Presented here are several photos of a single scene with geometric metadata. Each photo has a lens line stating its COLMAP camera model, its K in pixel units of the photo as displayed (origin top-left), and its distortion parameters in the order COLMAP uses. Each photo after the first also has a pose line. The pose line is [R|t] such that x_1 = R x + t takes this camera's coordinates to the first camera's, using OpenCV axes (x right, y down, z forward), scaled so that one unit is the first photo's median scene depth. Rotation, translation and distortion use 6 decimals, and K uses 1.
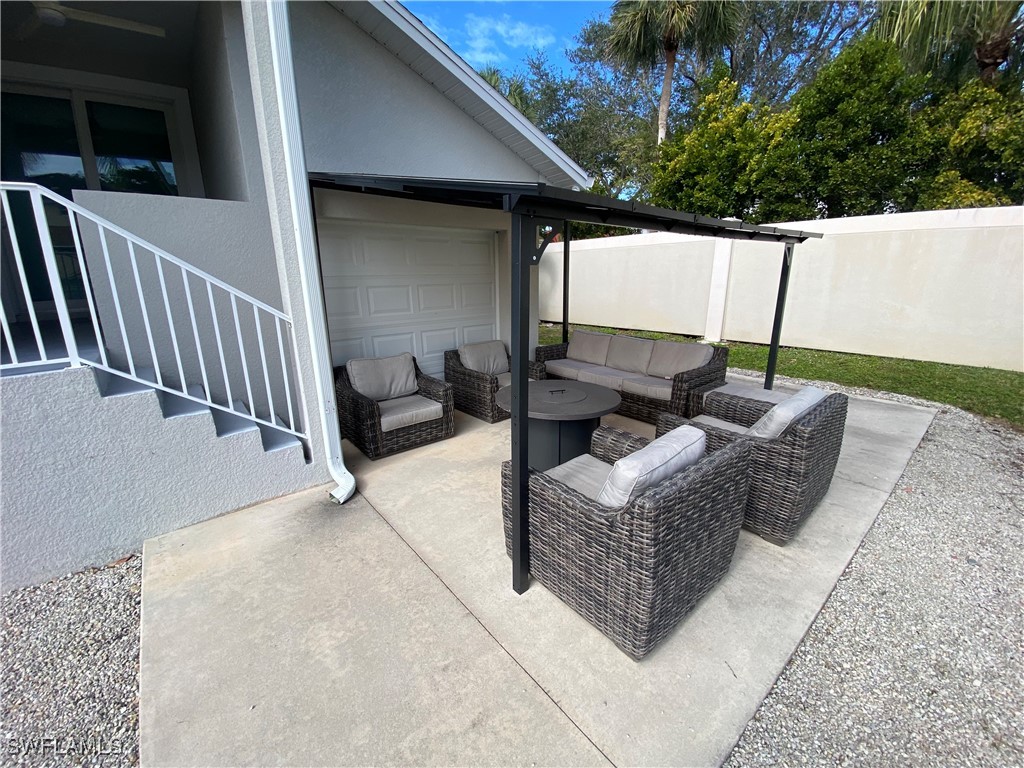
lens RADIAL K [[418.5, 0, 503.4], [0, 418.5, 386.3], [0, 0, 1]] dist [-0.009609, -0.009125]
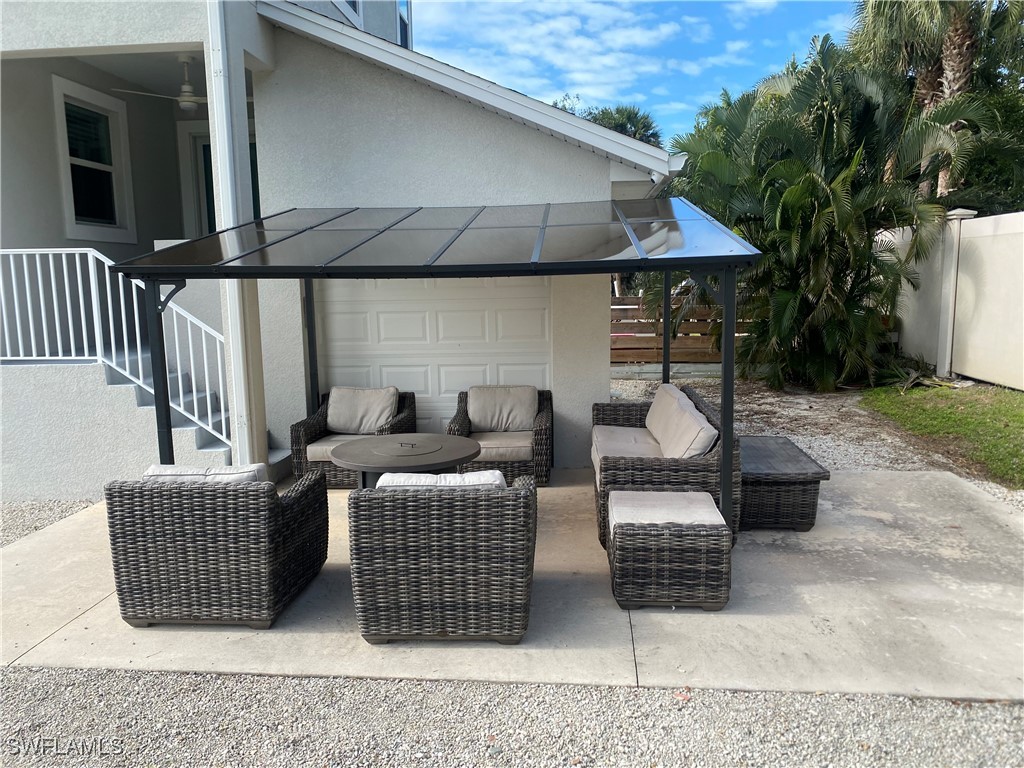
lens RADIAL K [[771.4, 0, 512.6], [0, 771.4, 383.0], [0, 0, 1]] dist [-0.028915, 0.000001]
pose [[0.711876, 0.100891, -0.695020, 1.474070], [-0.173787, 0.984156, -0.035140, -0.102407], [0.680463, 0.145800, 0.718131, 0.007726]]
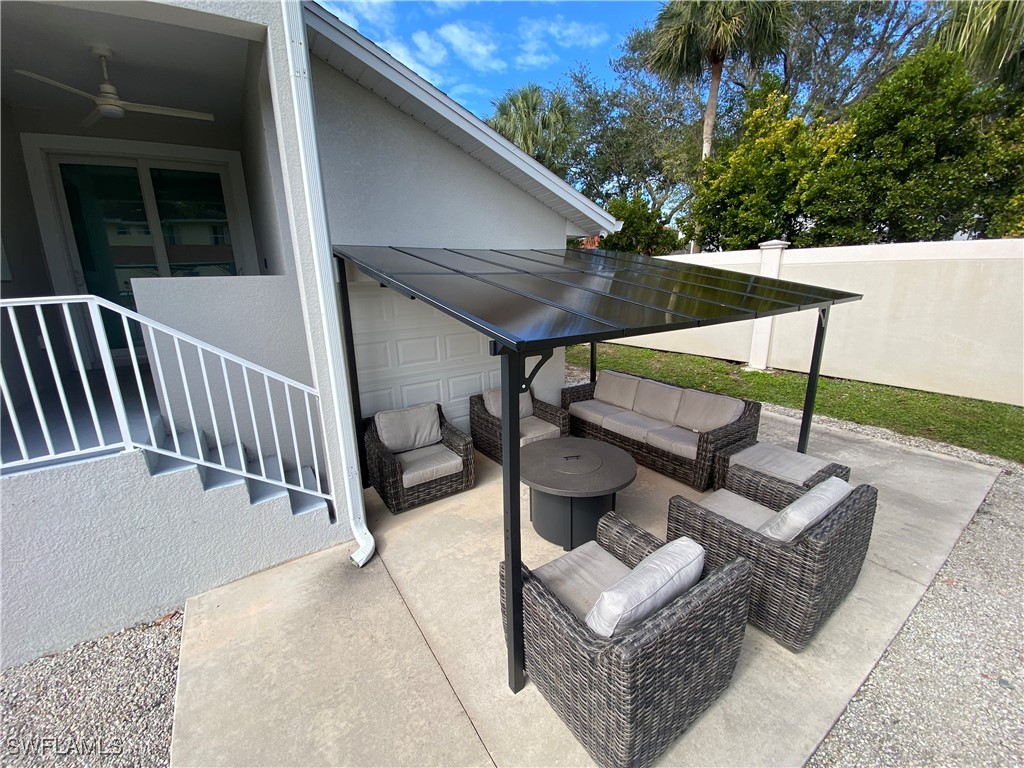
lens RADIAL K [[418.5, 0, 503.1], [0, 418.5, 381.4], [0, 0, 1]] dist [-0.009609, -0.009125]
pose [[0.994254, 0.014566, -0.106048, 0.073195], [-0.015424, 0.999855, -0.007267, -0.177502], [0.105927, 0.008861, 0.994334, -0.018784]]
